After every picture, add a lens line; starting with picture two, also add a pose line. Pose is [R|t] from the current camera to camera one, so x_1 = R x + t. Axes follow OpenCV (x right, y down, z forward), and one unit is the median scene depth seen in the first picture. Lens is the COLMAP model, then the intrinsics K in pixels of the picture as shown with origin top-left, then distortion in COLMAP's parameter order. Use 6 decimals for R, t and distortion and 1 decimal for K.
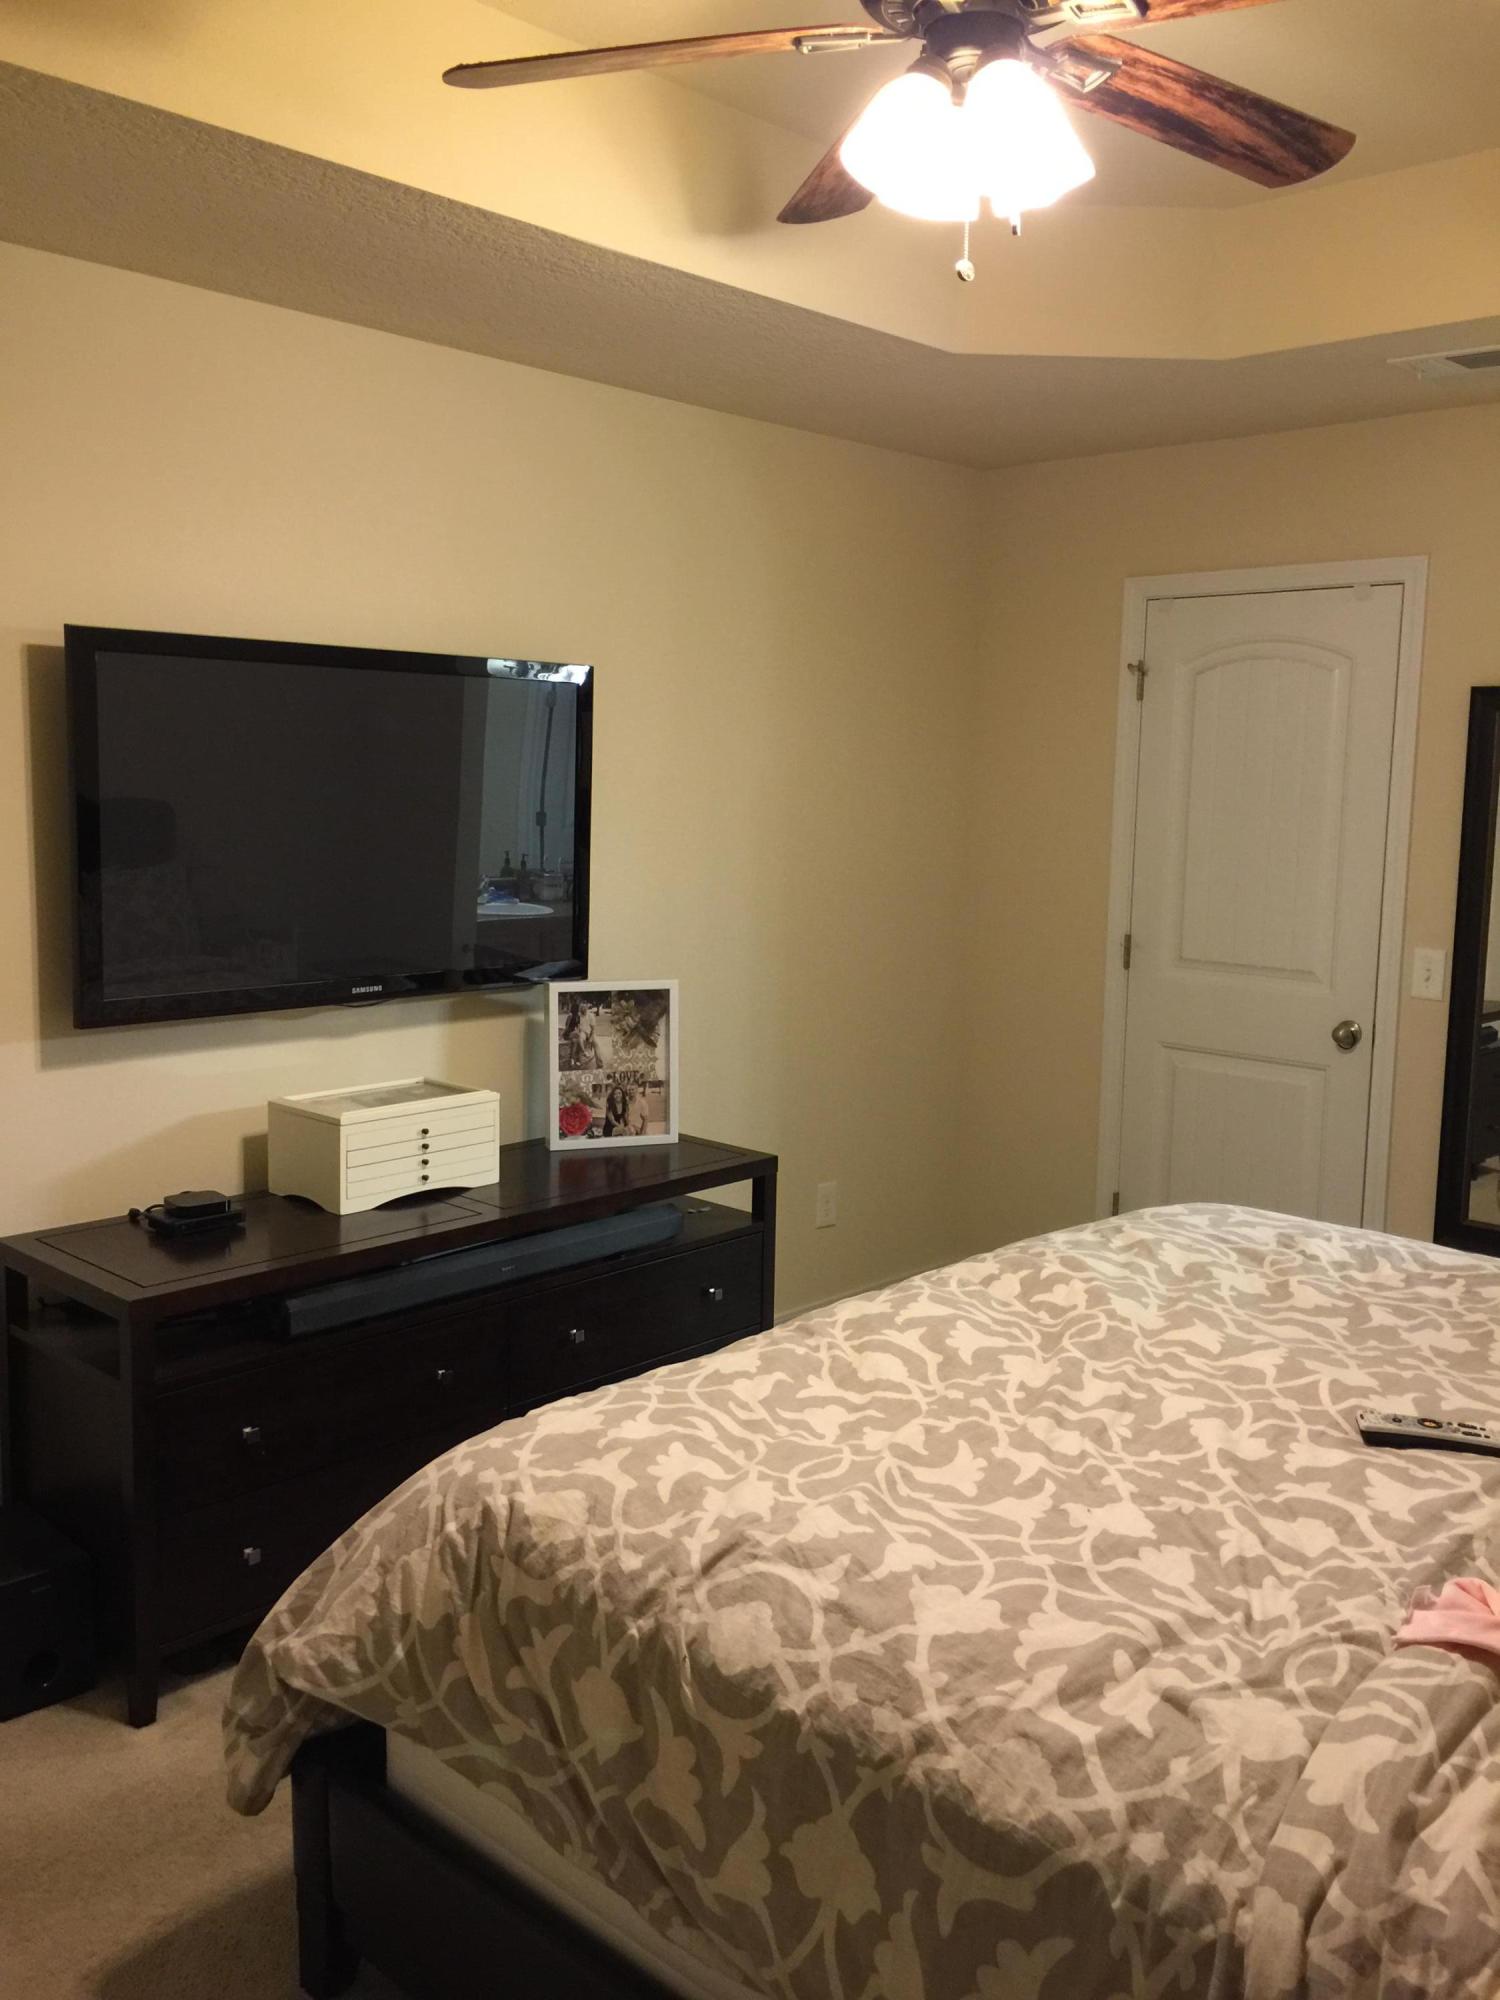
lens RADIAL K [[1707.1, 0, 750.0], [0, 1707.1, 1000.0], [0, 0, 1]] dist [-0.001135, -0.003429]
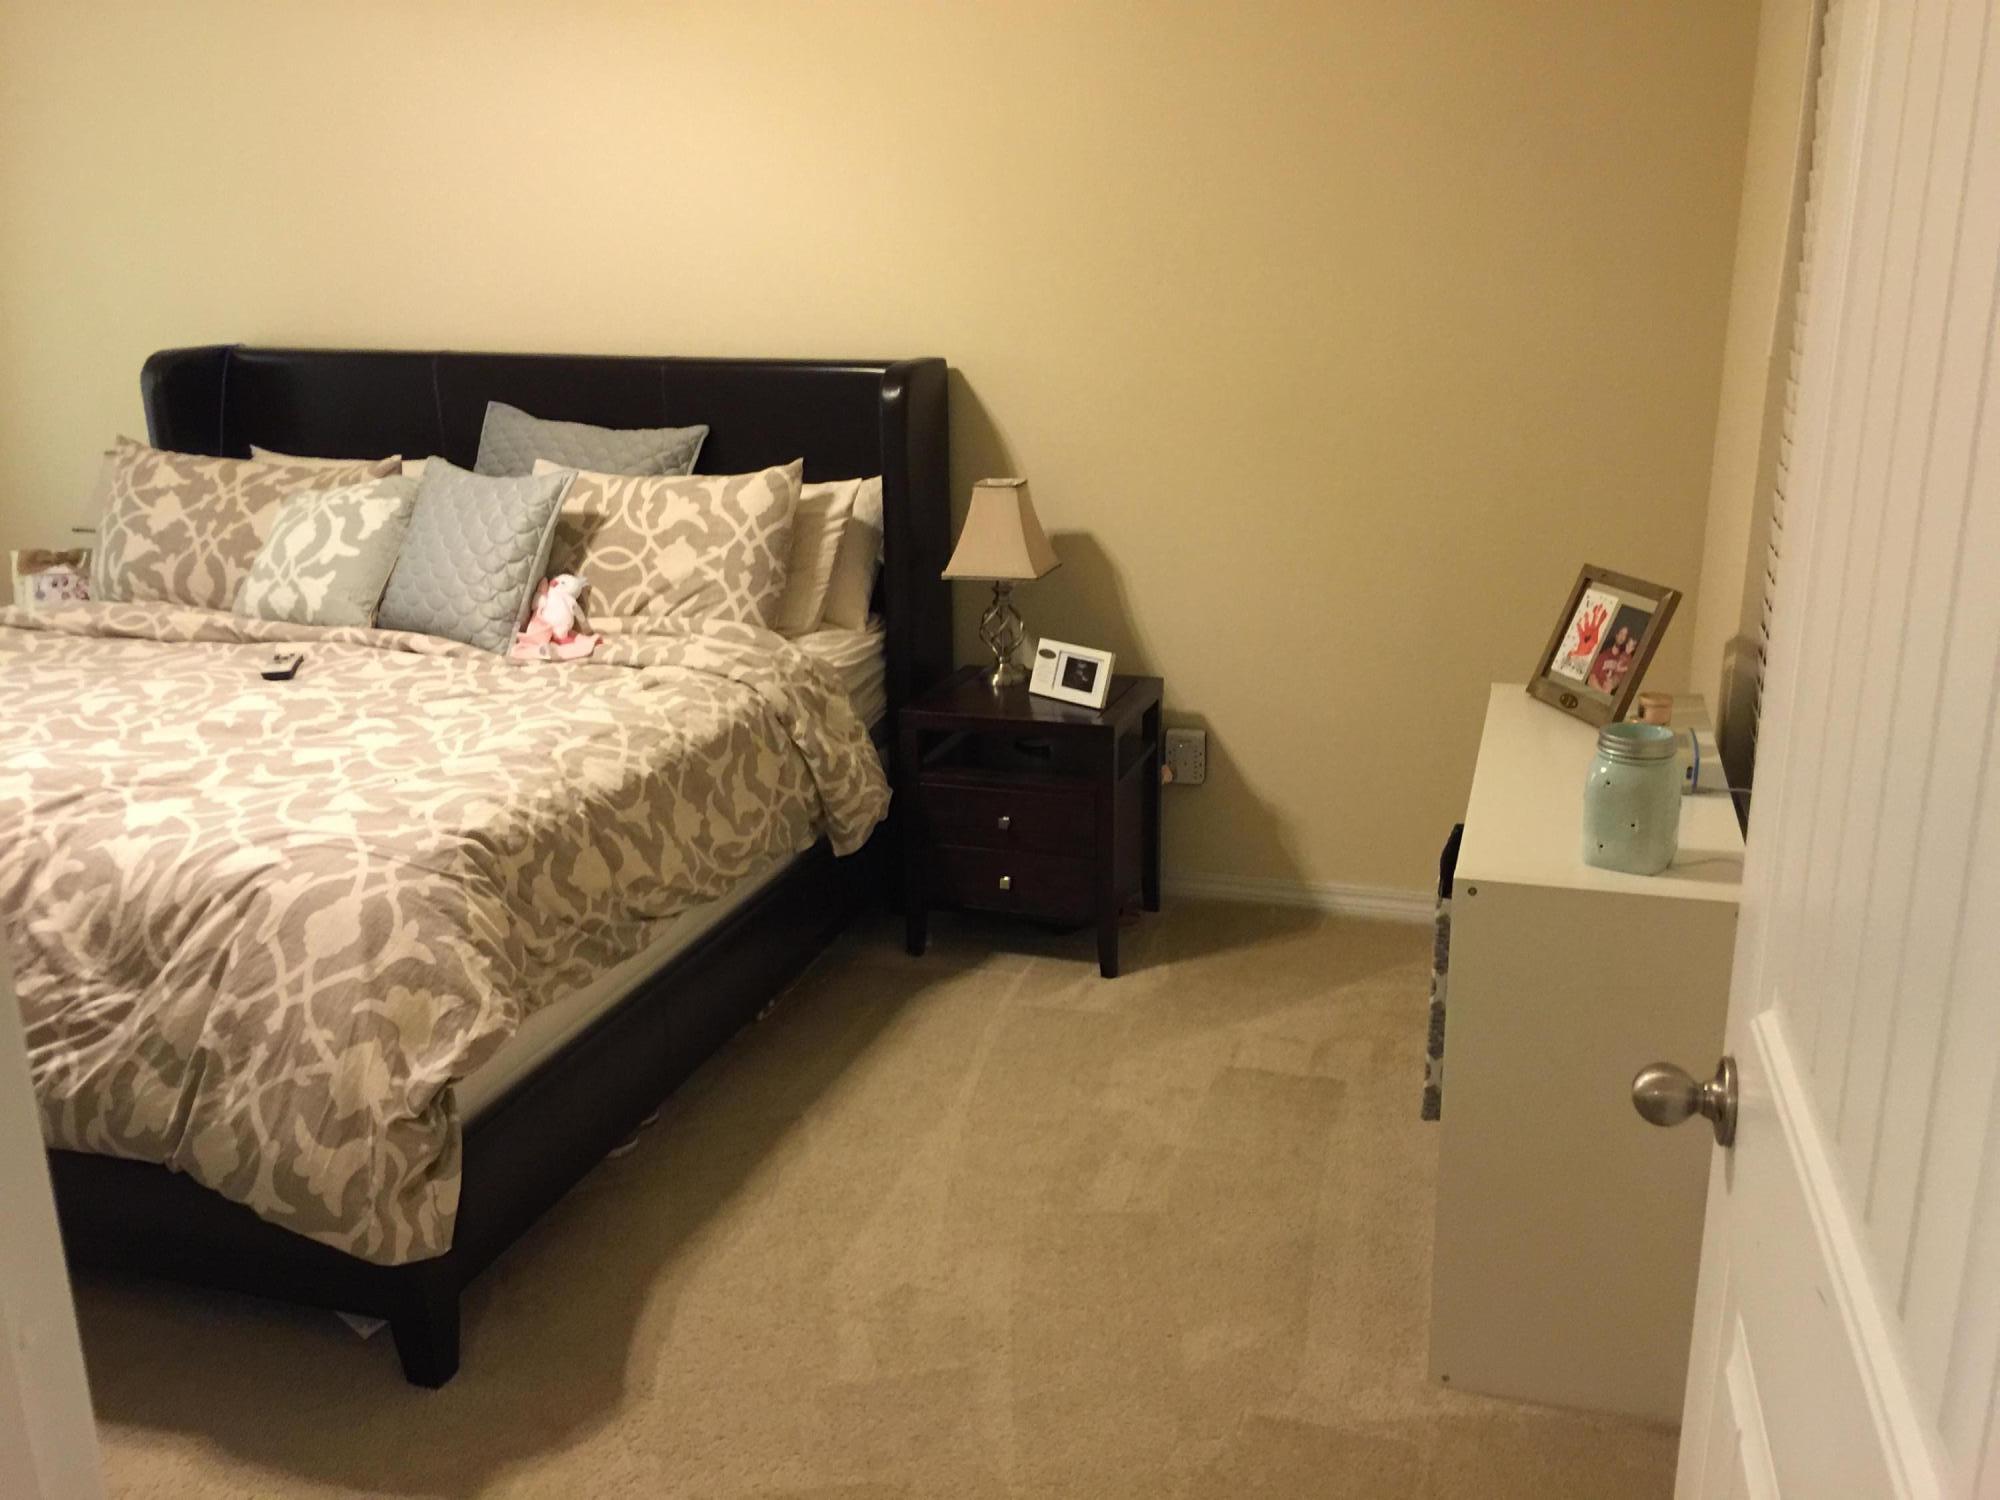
lens RADIAL K [[1704.7, 0, 1013.4], [0, 1704.7, 745.0], [0, 0, 1]] dist [0.098867, -0.151023]
pose [[-0.459780, -0.252819, 0.851284, -1.681502], [0.117625, 0.932834, 0.340567, -0.193795], [-0.880208, 0.256718, -0.399160, 1.343539]]
